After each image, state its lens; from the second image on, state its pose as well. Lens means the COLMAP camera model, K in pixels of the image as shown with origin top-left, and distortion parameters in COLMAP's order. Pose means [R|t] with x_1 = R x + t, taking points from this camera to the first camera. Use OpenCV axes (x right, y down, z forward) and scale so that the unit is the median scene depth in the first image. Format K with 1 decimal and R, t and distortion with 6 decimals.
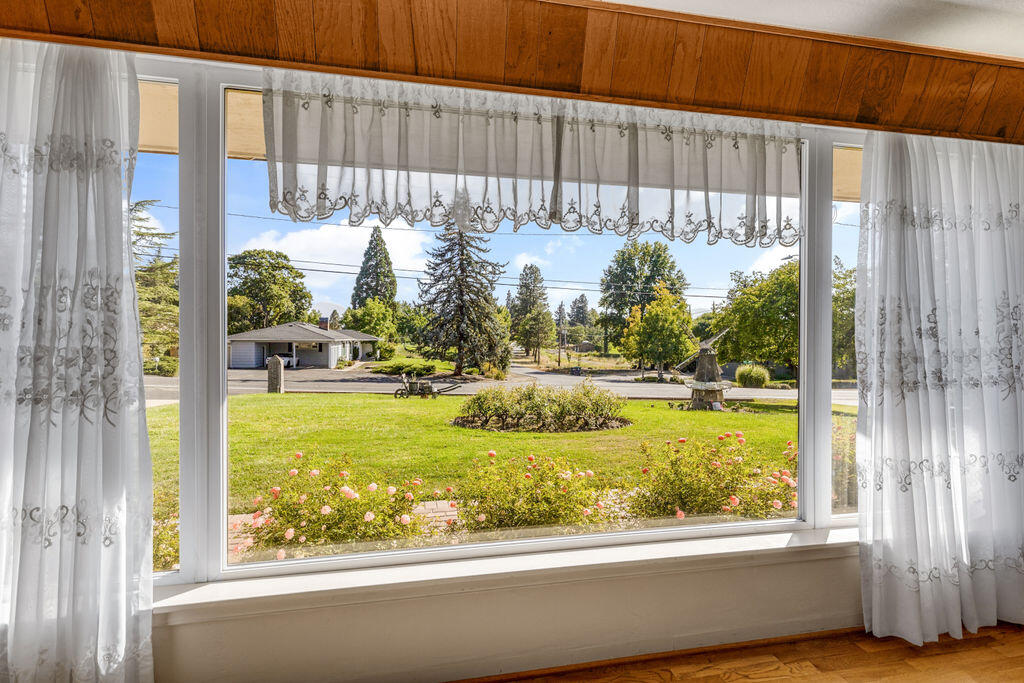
lens RADIAL K [[459.4, 0, 512.5], [0, 459.4, 335.5], [0, 0, 1]] dist [0.009092, -0.002853]
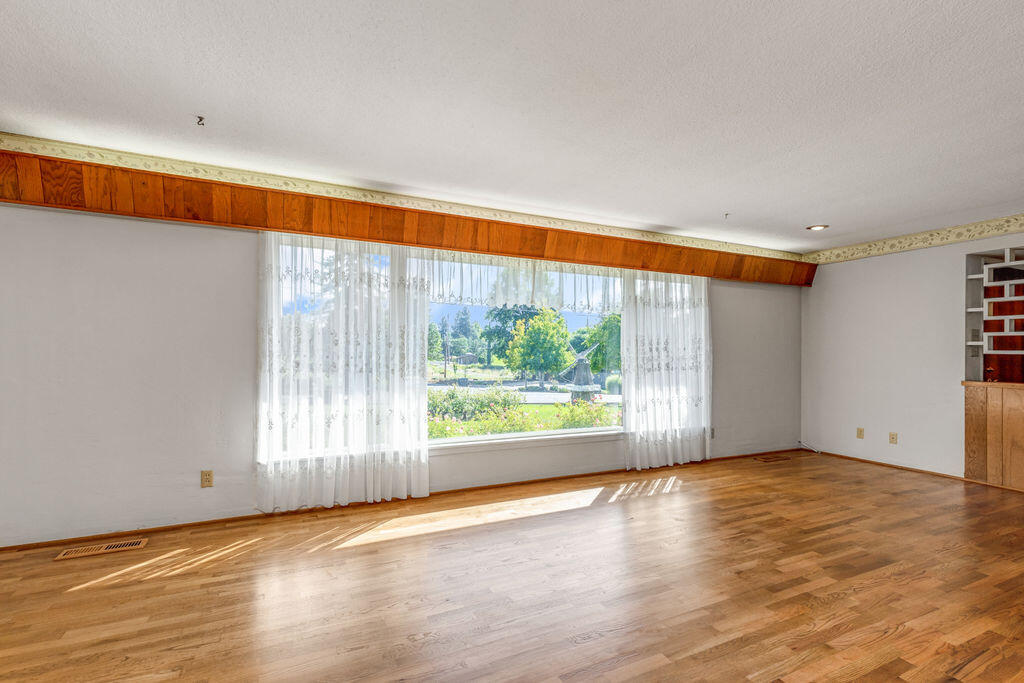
lens RADIAL K [[459.4, 0, 518.0], [0, 459.4, 345.4], [0, 0, 1]] dist [0.009092, -0.002853]
pose [[0.965781, 0.008022, 0.259234, -0.016424], [-0.006882, 0.999962, -0.005305, -0.000205], [-0.259267, 0.003340, 0.965800, -0.036616]]
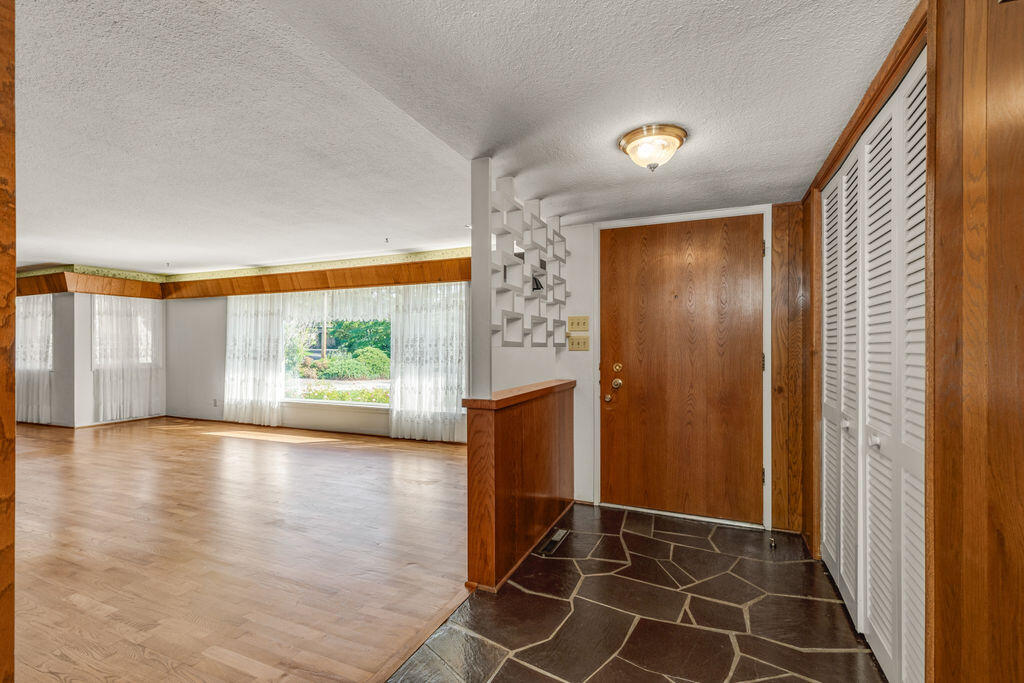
lens RADIAL K [[459.4, 0, 501.5], [0, 459.4, 345.7], [0, 0, 1]] dist [0.009092, -0.002853]
pose [[0.842163, -0.008612, -0.539154, 0.086516], [0.012808, 0.999910, 0.004034, -0.000246], [0.539070, -0.010303, 0.842198, -0.039801]]
